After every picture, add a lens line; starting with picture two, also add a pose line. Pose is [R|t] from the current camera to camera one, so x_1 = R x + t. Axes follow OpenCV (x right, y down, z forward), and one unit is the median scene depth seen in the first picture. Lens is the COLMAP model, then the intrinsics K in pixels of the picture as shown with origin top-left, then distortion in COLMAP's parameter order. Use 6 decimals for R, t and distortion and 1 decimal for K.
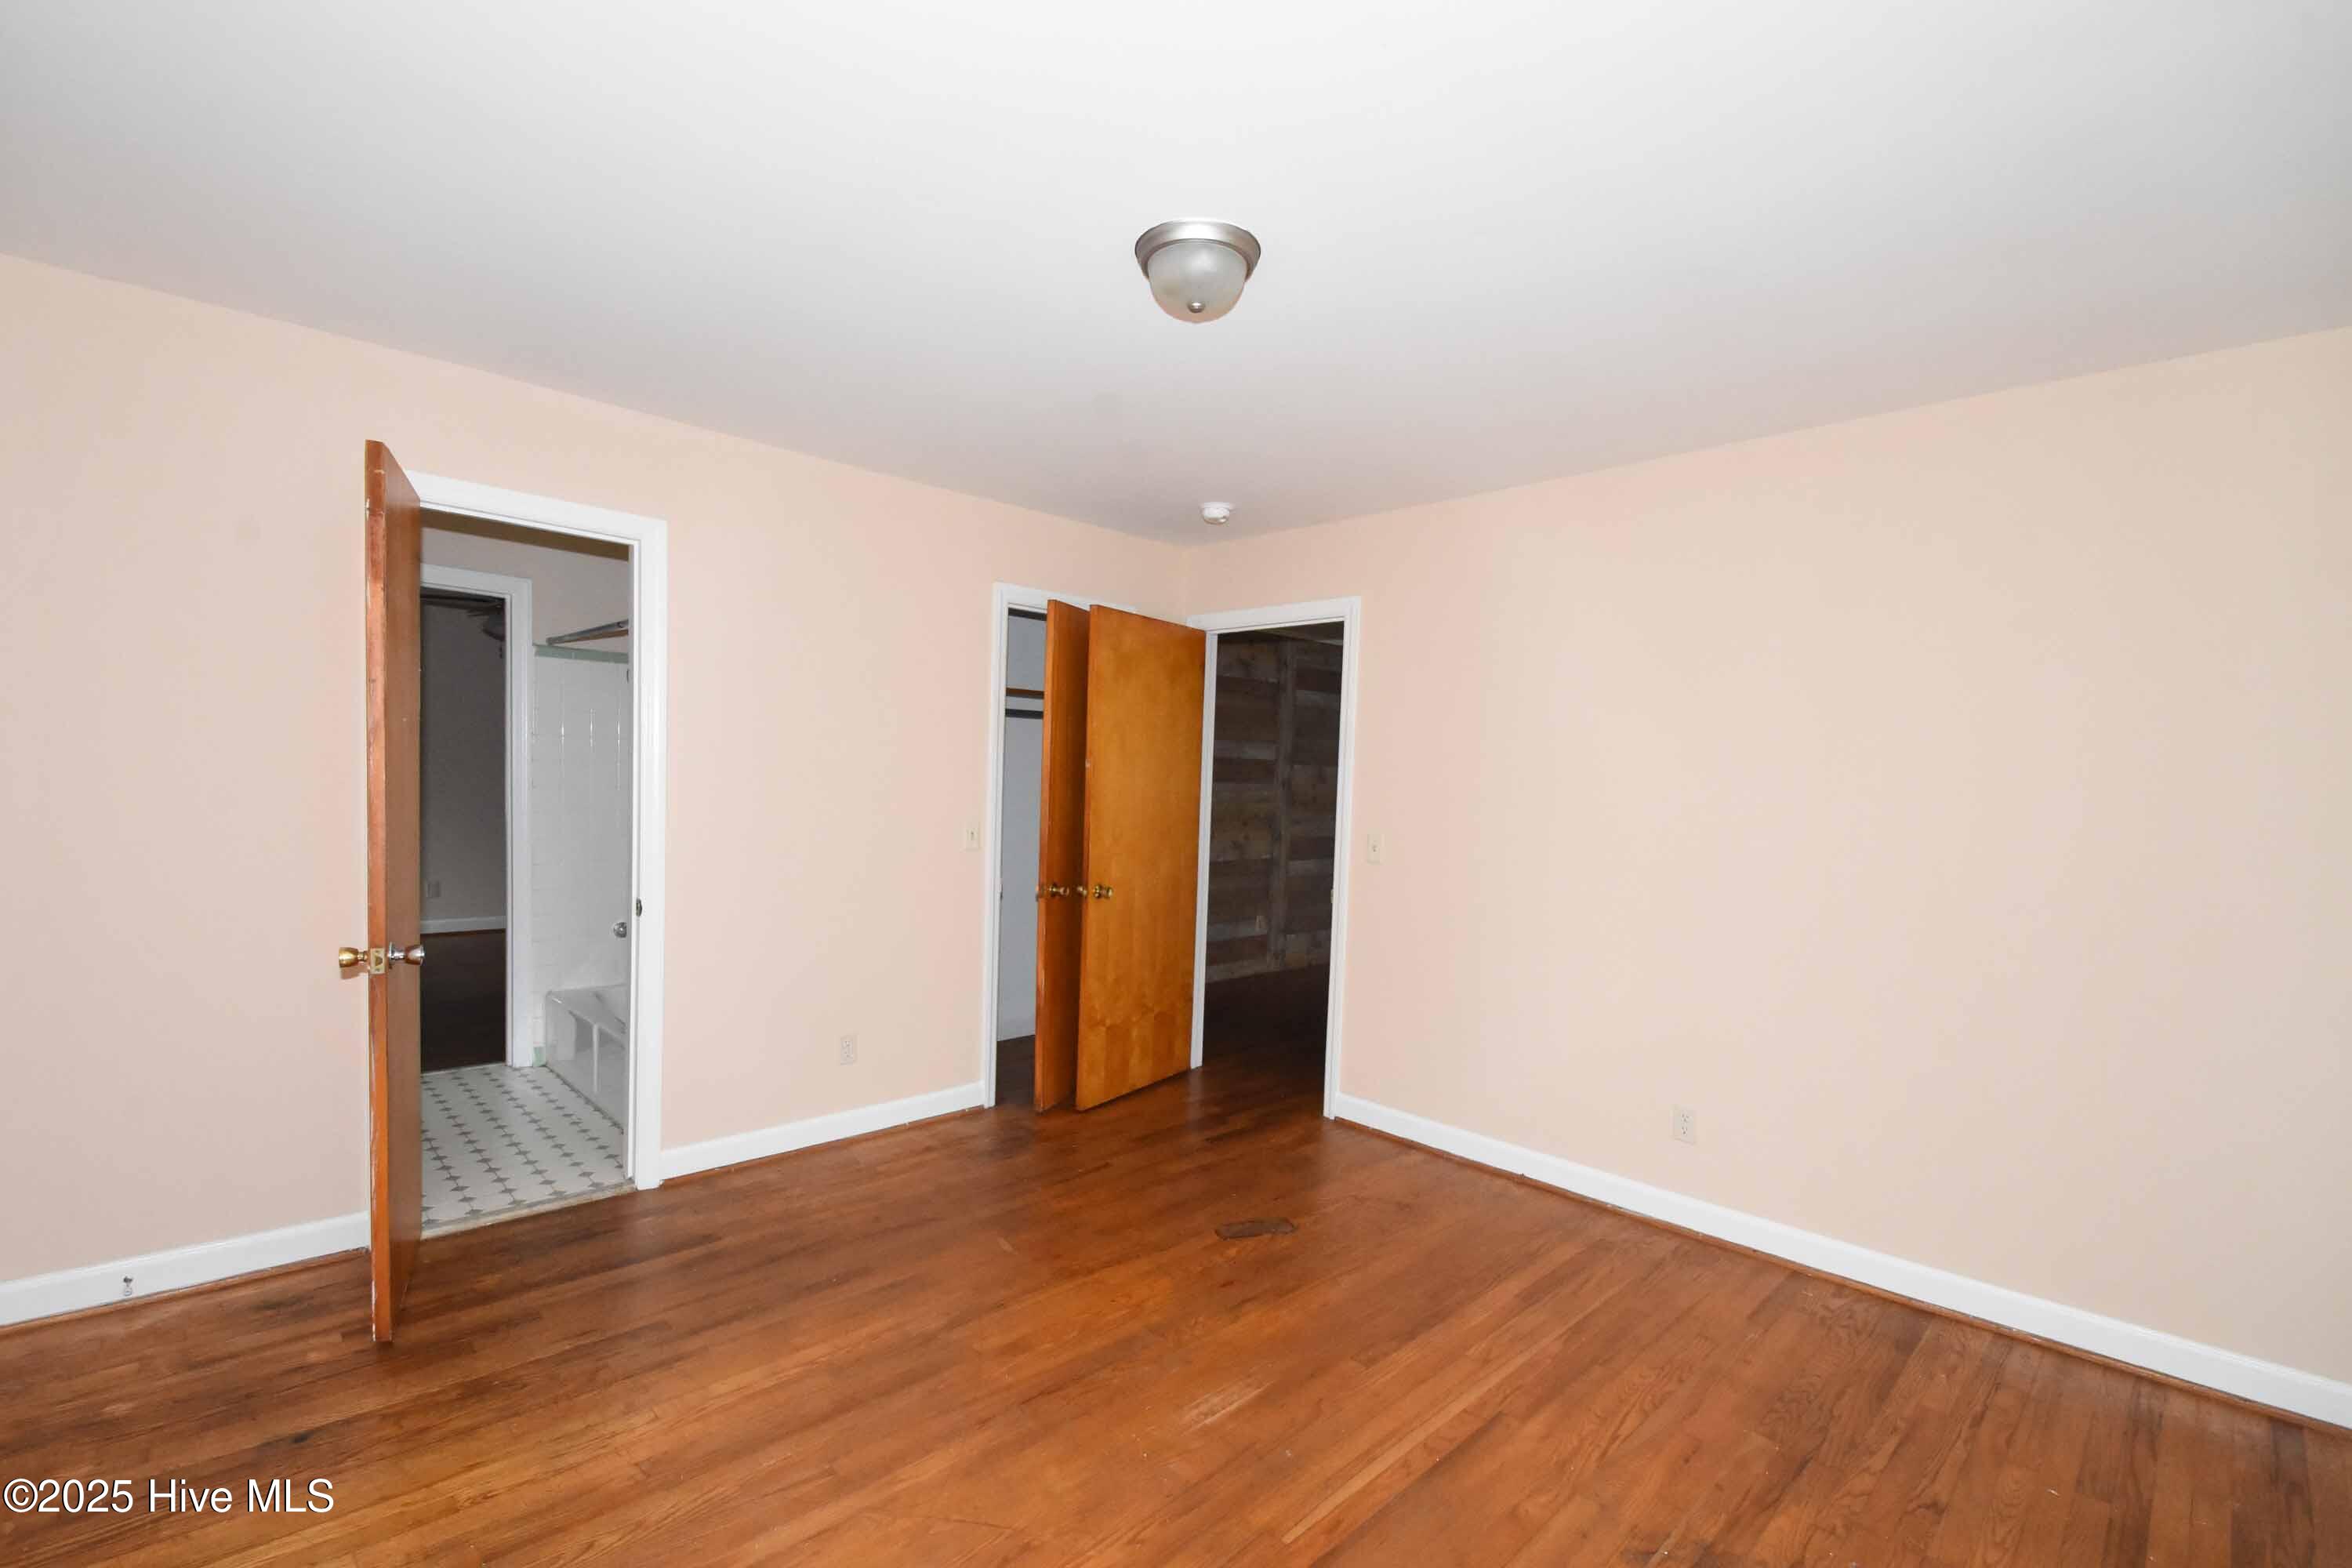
lens RADIAL K [[1032.6, 0, 1145.2], [0, 1032.6, 834.7], [0, 0, 1]] dist [-0.001099, -0.011902]
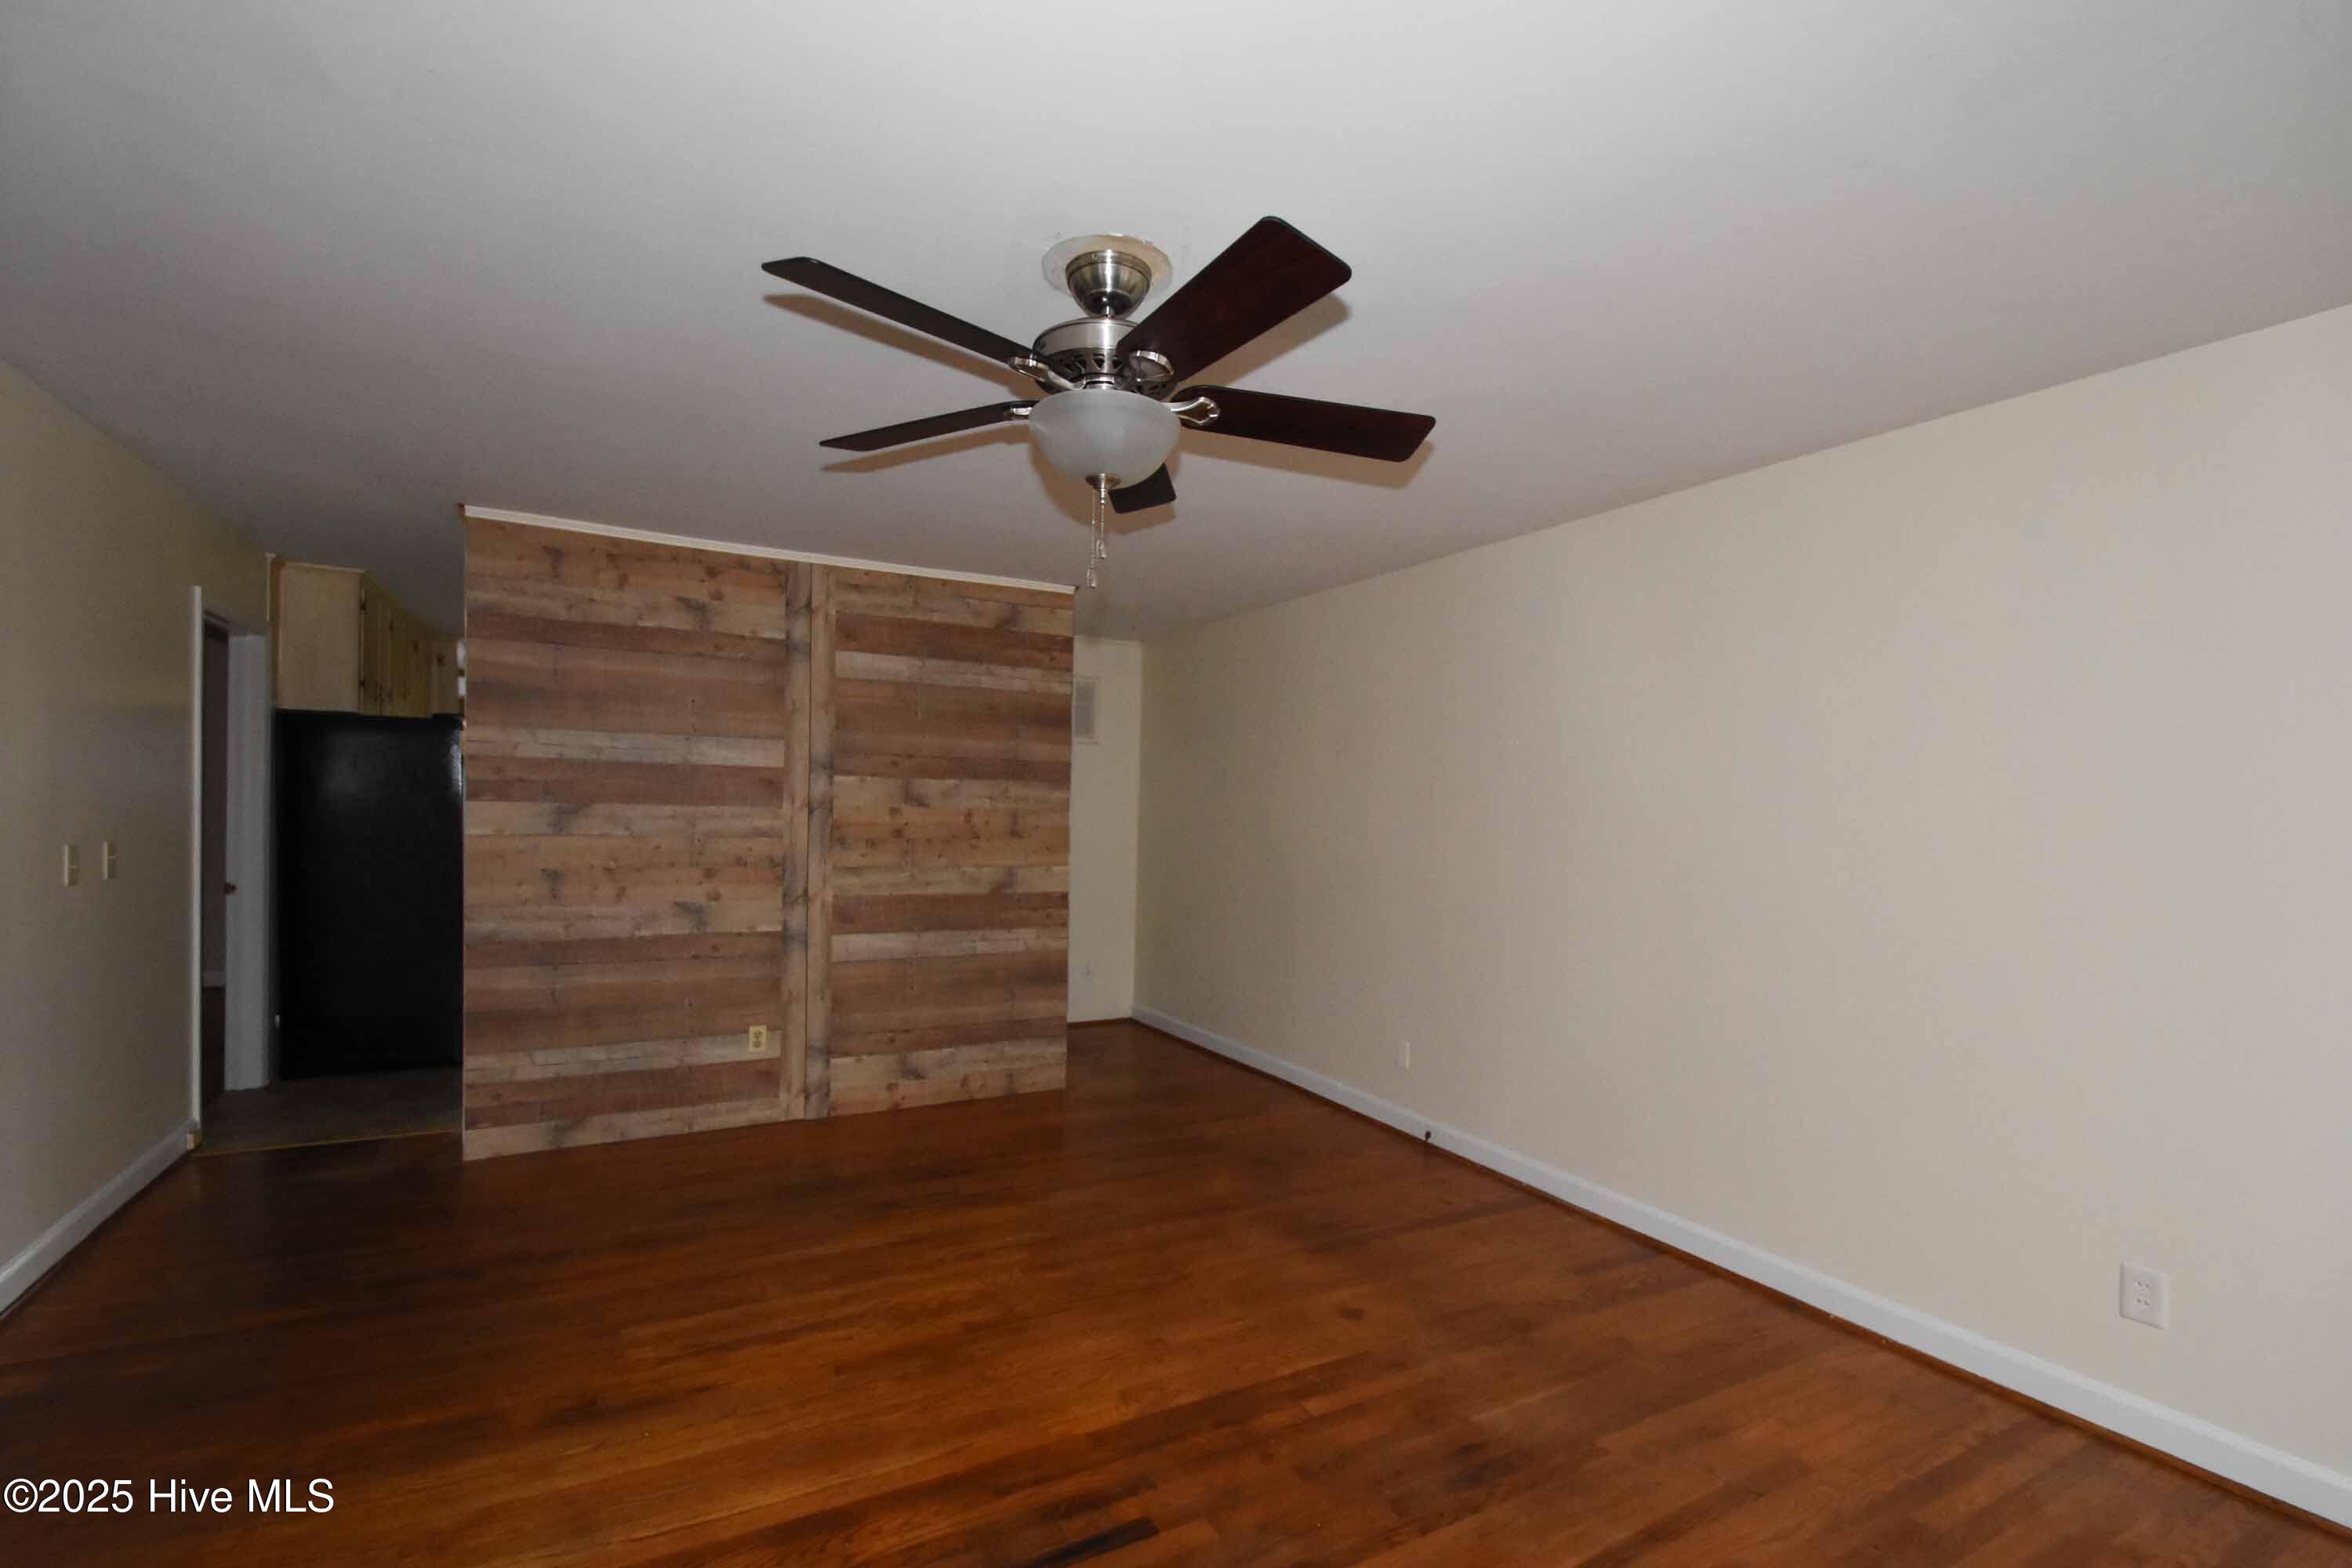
lens RADIAL K [[1032.6, 0, 1145.2], [0, 1032.6, 834.7], [0, 0, 1]] dist [-0.001099, -0.011902]
pose [[0.966843, -0.002642, -0.255359, 0.480814], [-0.005743, 0.999469, -0.032085, -0.015099], [0.255308, 0.032487, 0.966314, 0.473249]]
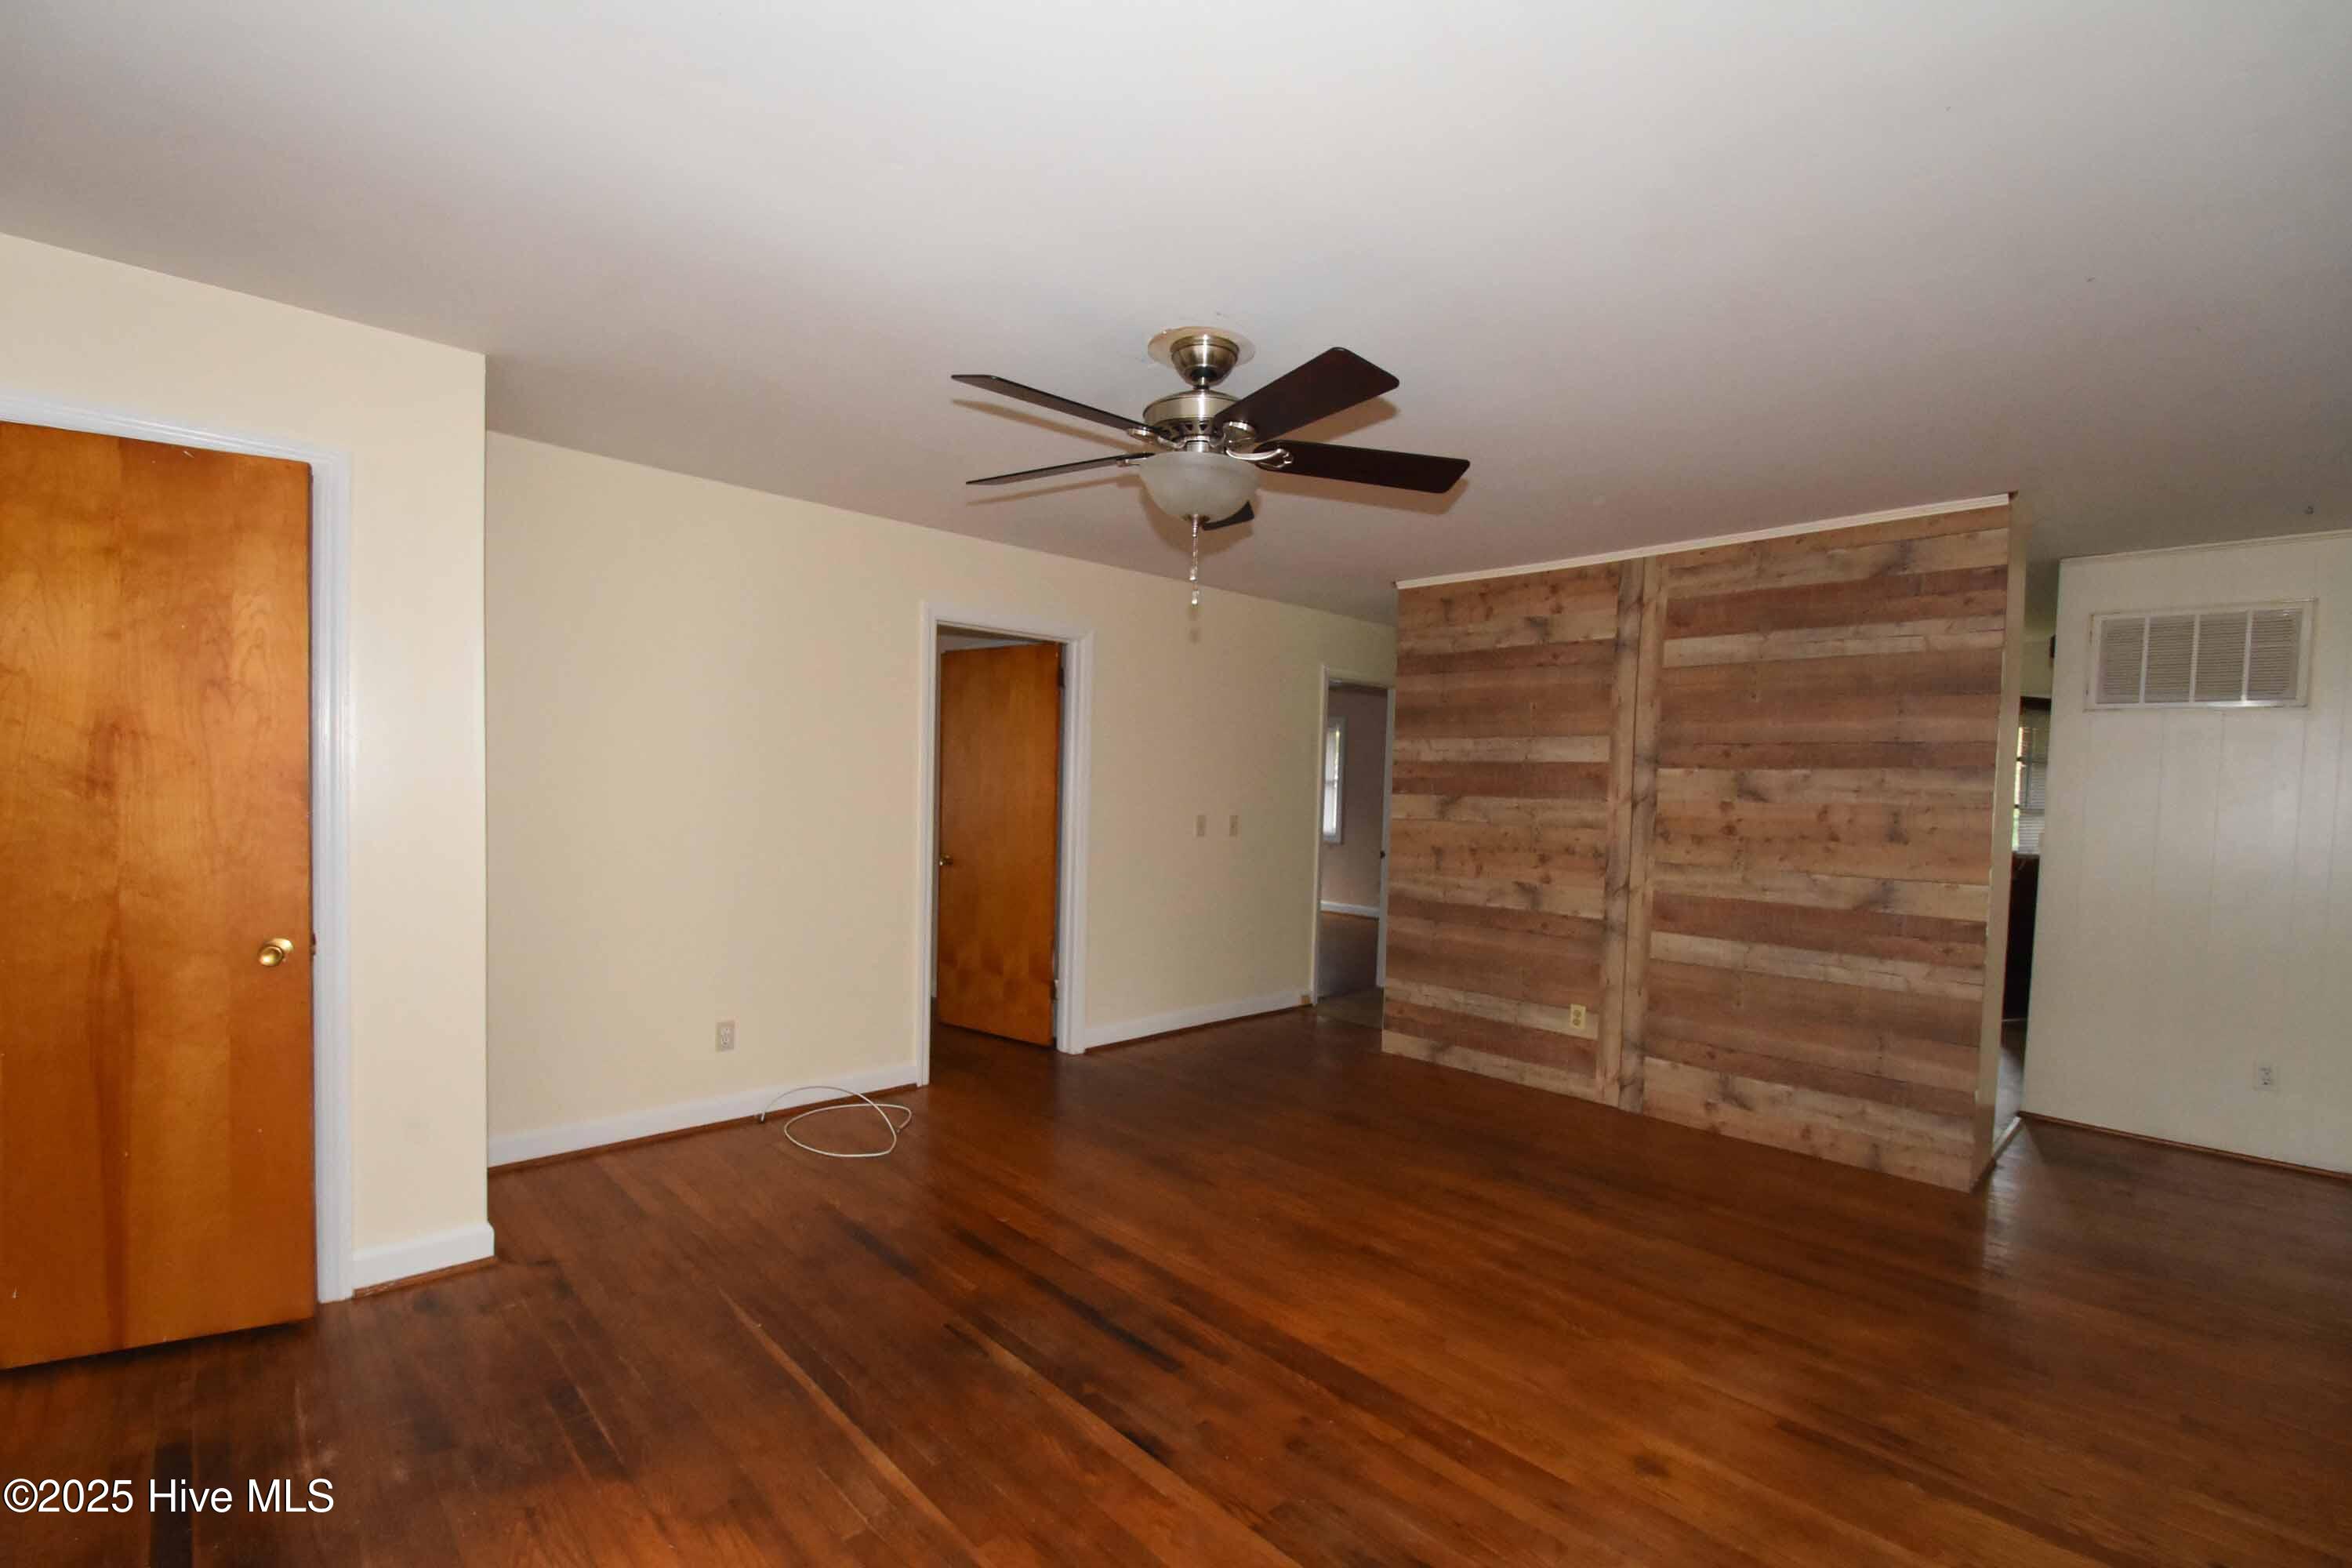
lens RADIAL K [[1032.6, 0, 1145.2], [0, 1032.6, 834.7], [0, 0, 1]] dist [-0.001099, -0.011902]
pose [[-0.016645, 0.018644, -0.999688, 0.751073], [-0.076655, 0.996860, 0.019867, -0.019496], [0.996919, 0.076962, -0.015163, 0.731895]]
